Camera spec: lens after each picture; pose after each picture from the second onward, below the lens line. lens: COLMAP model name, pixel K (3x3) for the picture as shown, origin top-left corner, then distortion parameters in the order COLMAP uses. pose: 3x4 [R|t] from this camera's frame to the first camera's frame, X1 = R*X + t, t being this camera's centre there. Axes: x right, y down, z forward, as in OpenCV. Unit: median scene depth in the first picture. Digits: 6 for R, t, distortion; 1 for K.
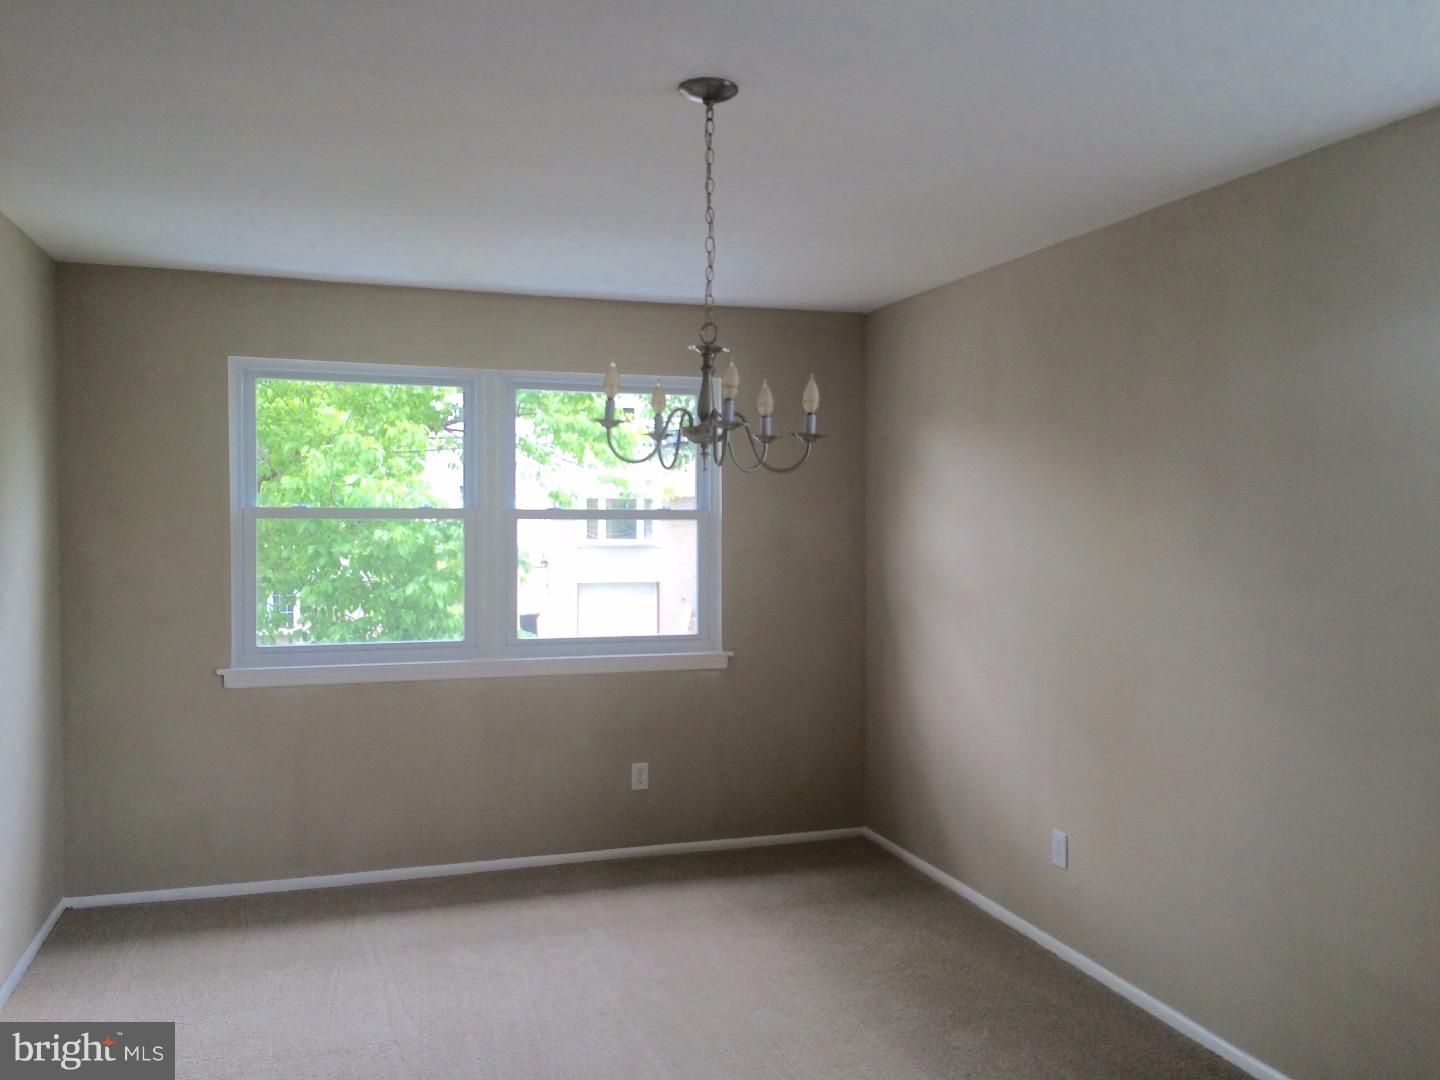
lens RADIAL K [[1148.7, 0, 720.0], [0, 1148.7, 540.0], [0, 0, 1]] dist [-0.006748, -0.006492]
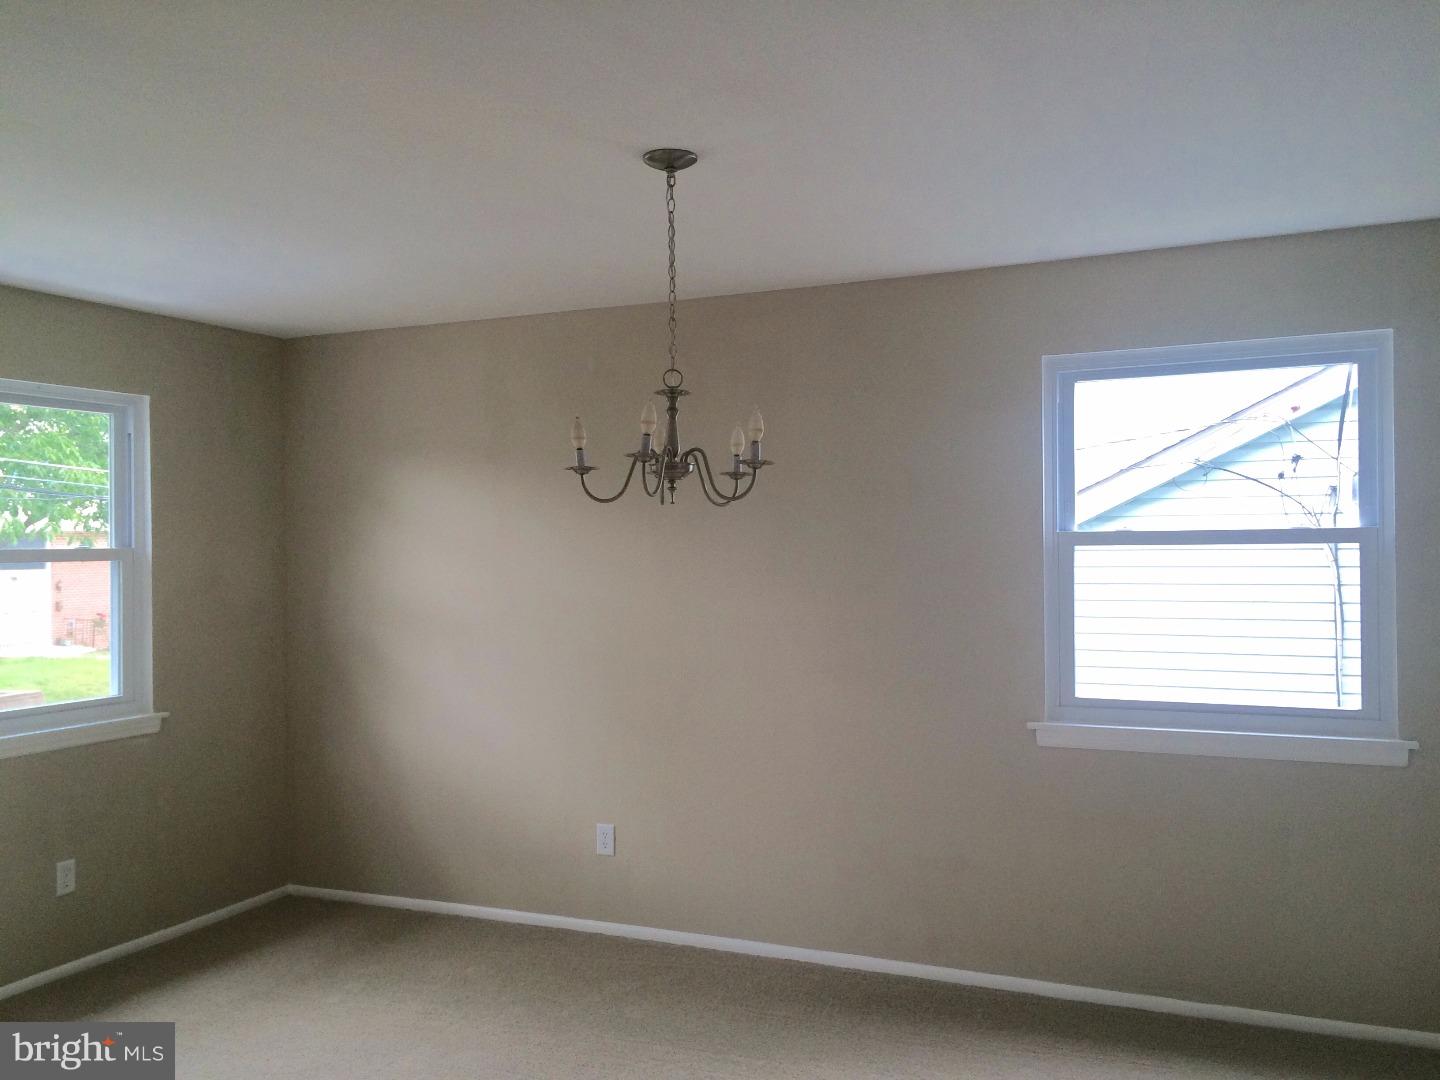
lens RADIAL K [[1148.7, 0, 720.0], [0, 1148.7, 540.0], [0, 0, 1]] dist [-0.006748, -0.006492]
pose [[0.685223, -0.009162, 0.728276, -0.362110], [0.034974, 0.999181, -0.020337, -0.000735], [-0.727493, 0.039406, 0.684983, 0.102305]]
